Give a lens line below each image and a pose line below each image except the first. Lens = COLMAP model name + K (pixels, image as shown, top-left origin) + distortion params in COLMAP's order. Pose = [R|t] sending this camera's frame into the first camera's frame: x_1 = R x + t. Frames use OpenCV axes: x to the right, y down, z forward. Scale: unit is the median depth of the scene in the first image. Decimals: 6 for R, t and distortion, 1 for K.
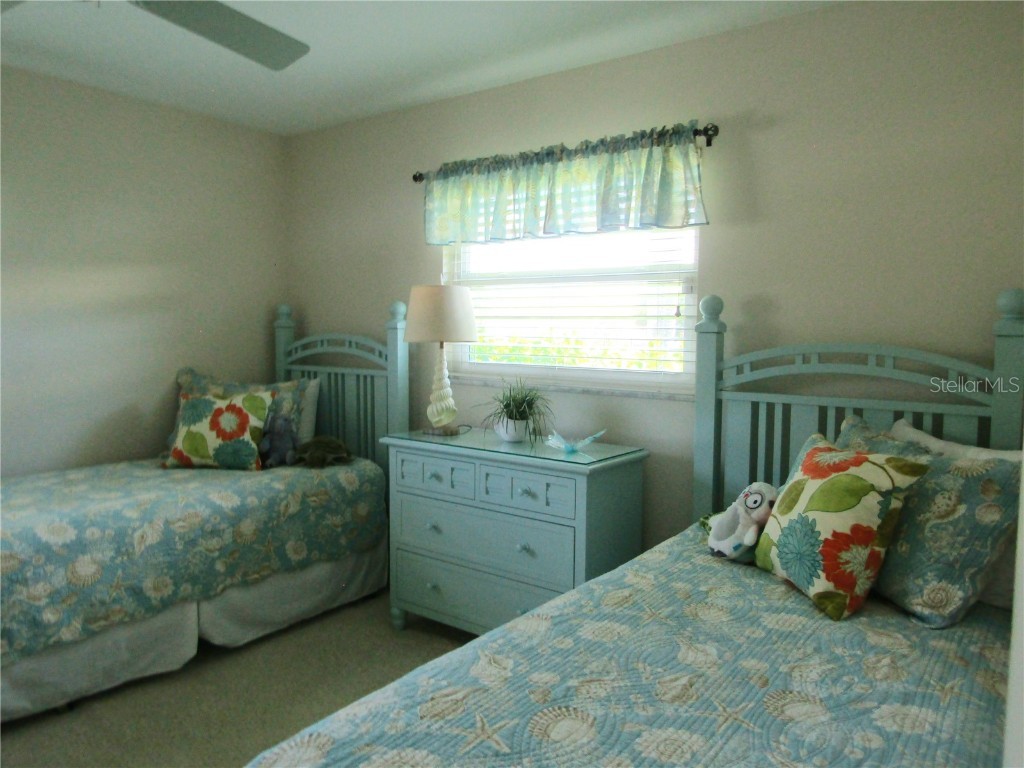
lens RADIAL K [[732.3, 0, 512.0], [0, 732.3, 384.0], [0, 0, 1]] dist [-0.005854, 0.001994]
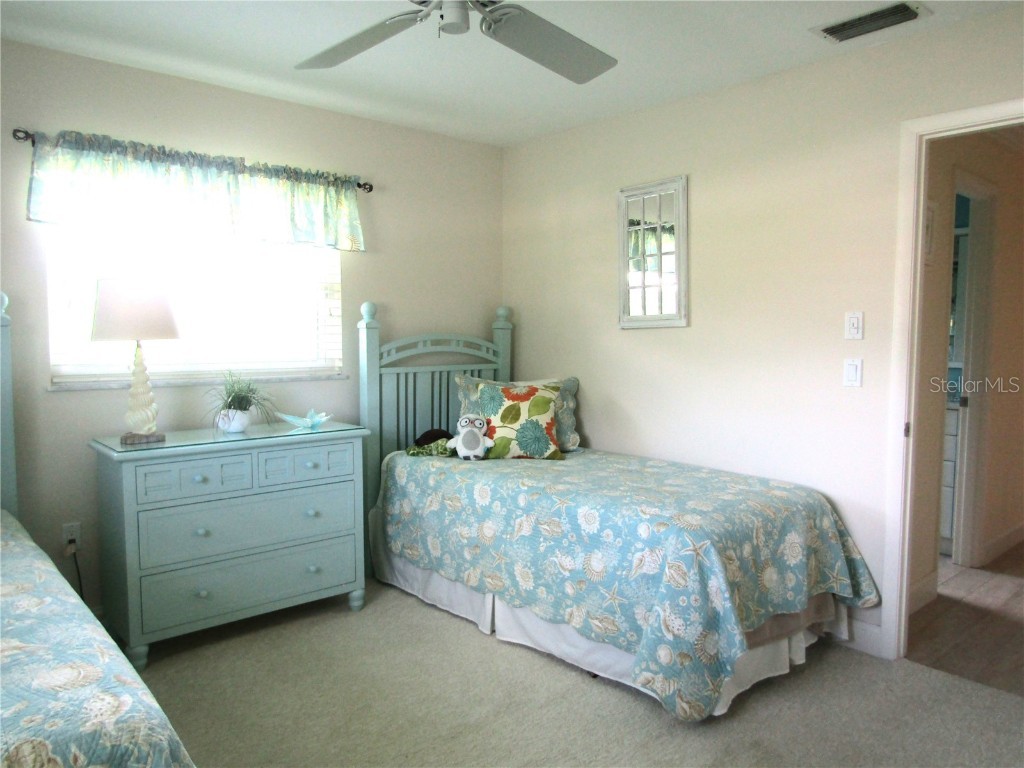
lens RADIAL K [[732.3, 0, 512.0], [0, 732.3, 384.0], [0, 0, 1]] dist [-0.005854, 0.001994]
pose [[0.201106, -0.081068, 0.976209, -1.085881], [0.073522, 0.995008, 0.067483, -0.037793], [-0.976806, 0.058202, 0.206063, 0.447424]]
